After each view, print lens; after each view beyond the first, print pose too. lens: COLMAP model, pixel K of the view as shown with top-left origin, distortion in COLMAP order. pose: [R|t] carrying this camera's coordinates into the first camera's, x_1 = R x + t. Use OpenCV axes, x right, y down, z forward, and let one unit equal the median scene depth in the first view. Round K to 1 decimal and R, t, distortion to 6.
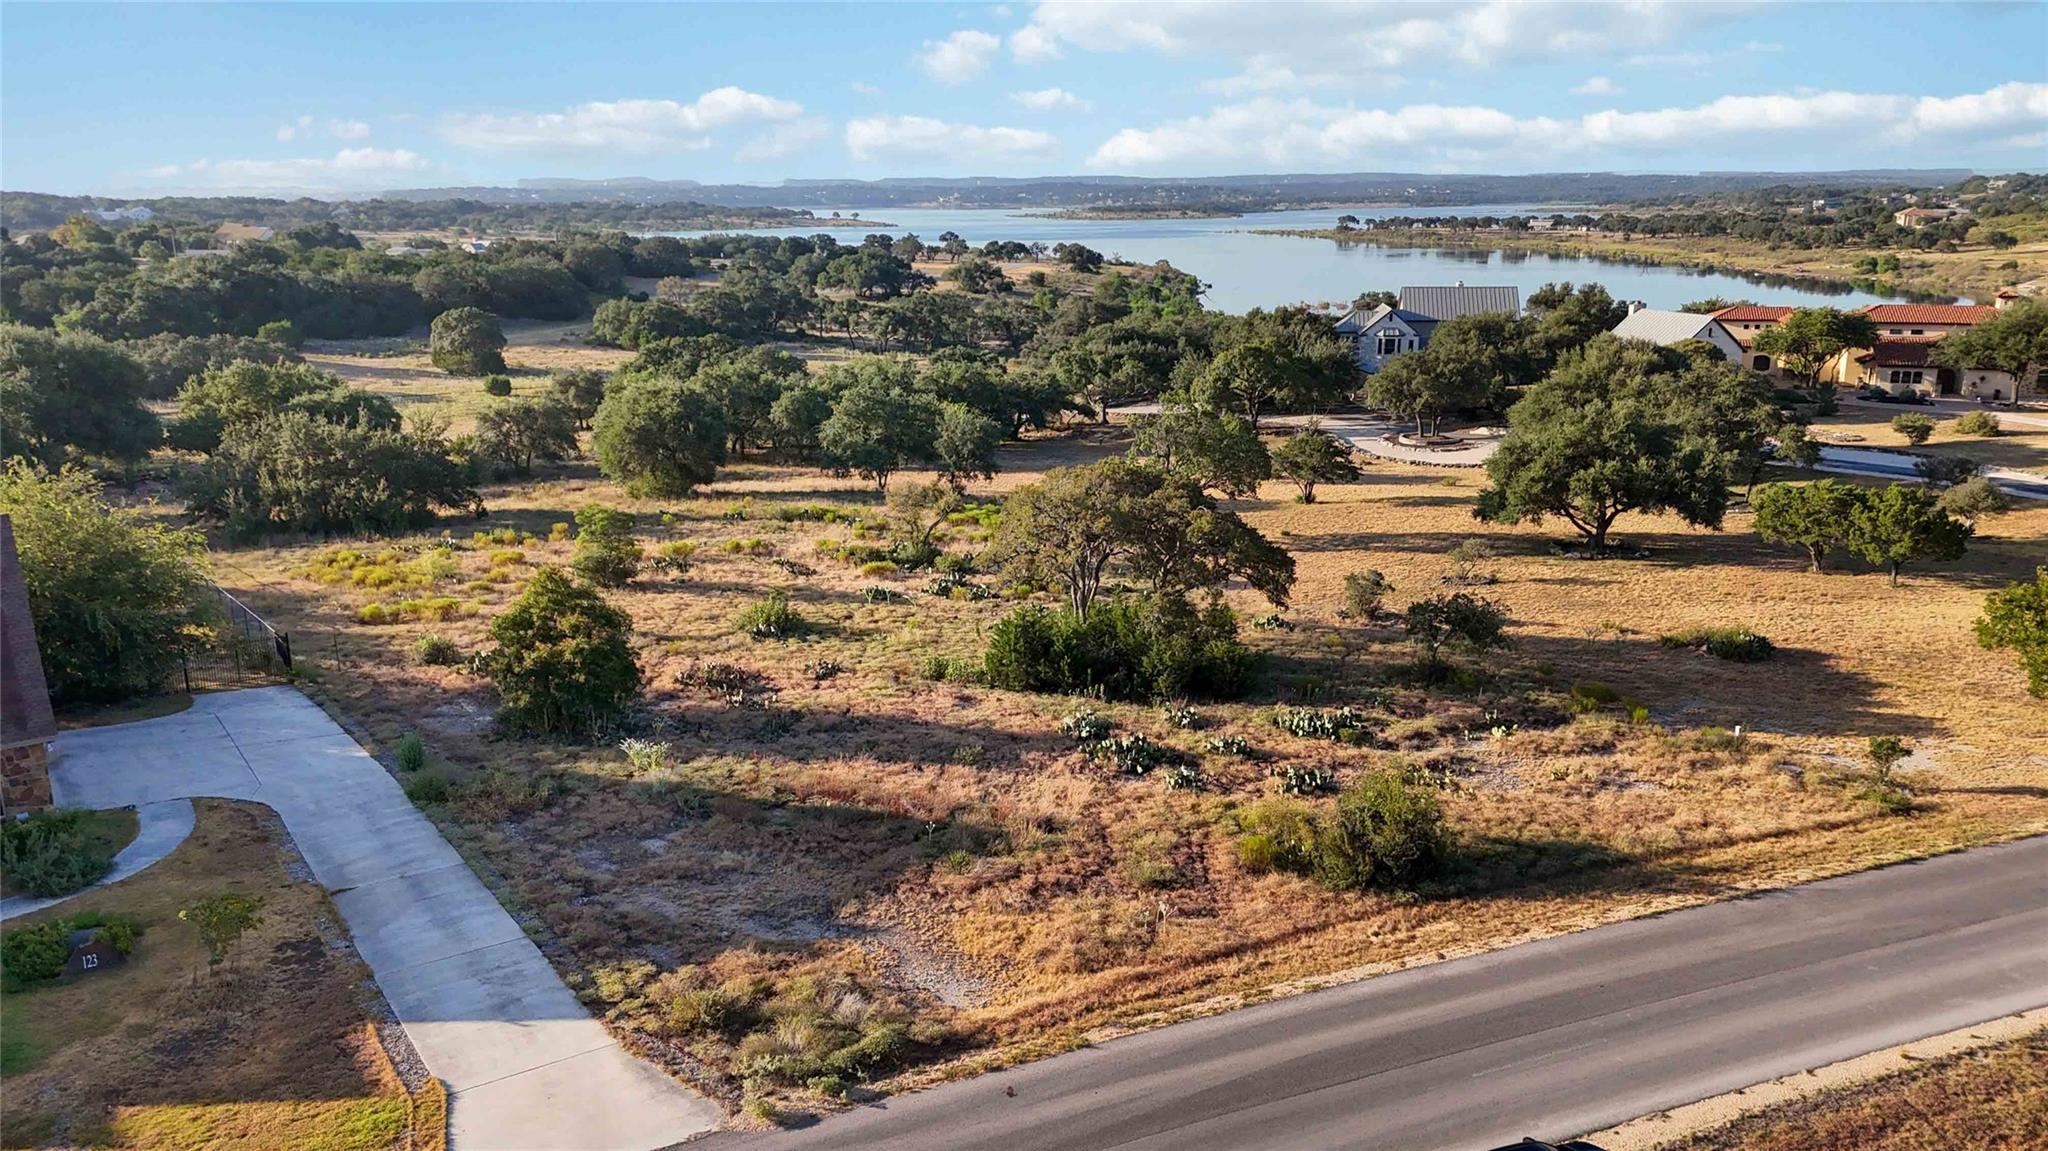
lens RADIAL K [[1505.9, 0, 1033.2], [0, 1505.9, 589.5], [0, 0, 1]] dist [0.077959, -0.077658]
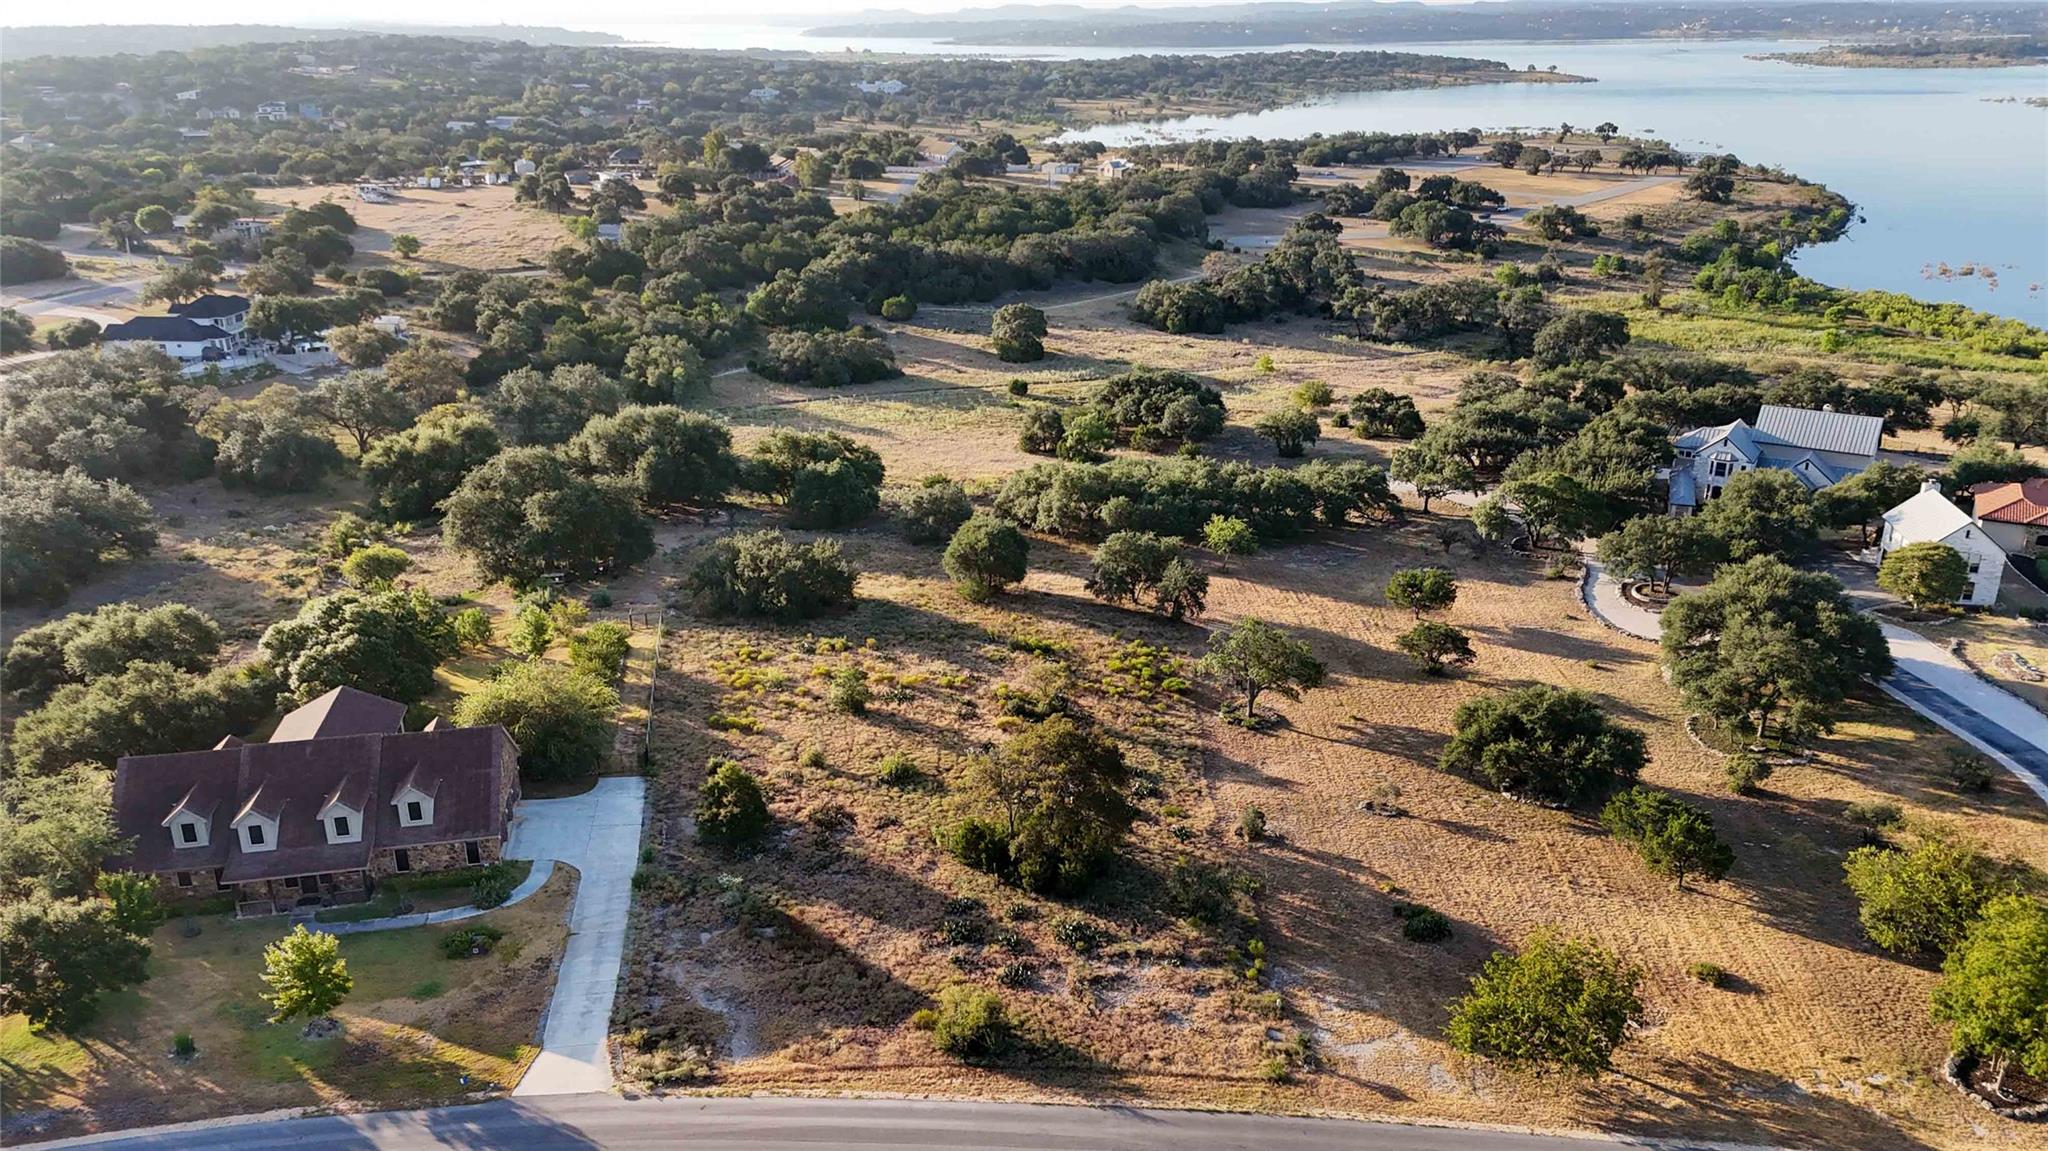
lens RADIAL K [[1505.9, 0, 1028.7], [0, 1505.9, 576.3], [0, 0, 1]] dist [0.077959, -0.077658]
pose [[0.899913, 0.148515, -0.410000, 0.144576], [-0.106474, 0.986594, 0.123674, -0.097031], [0.422871, -0.067641, 0.903662, -0.109076]]
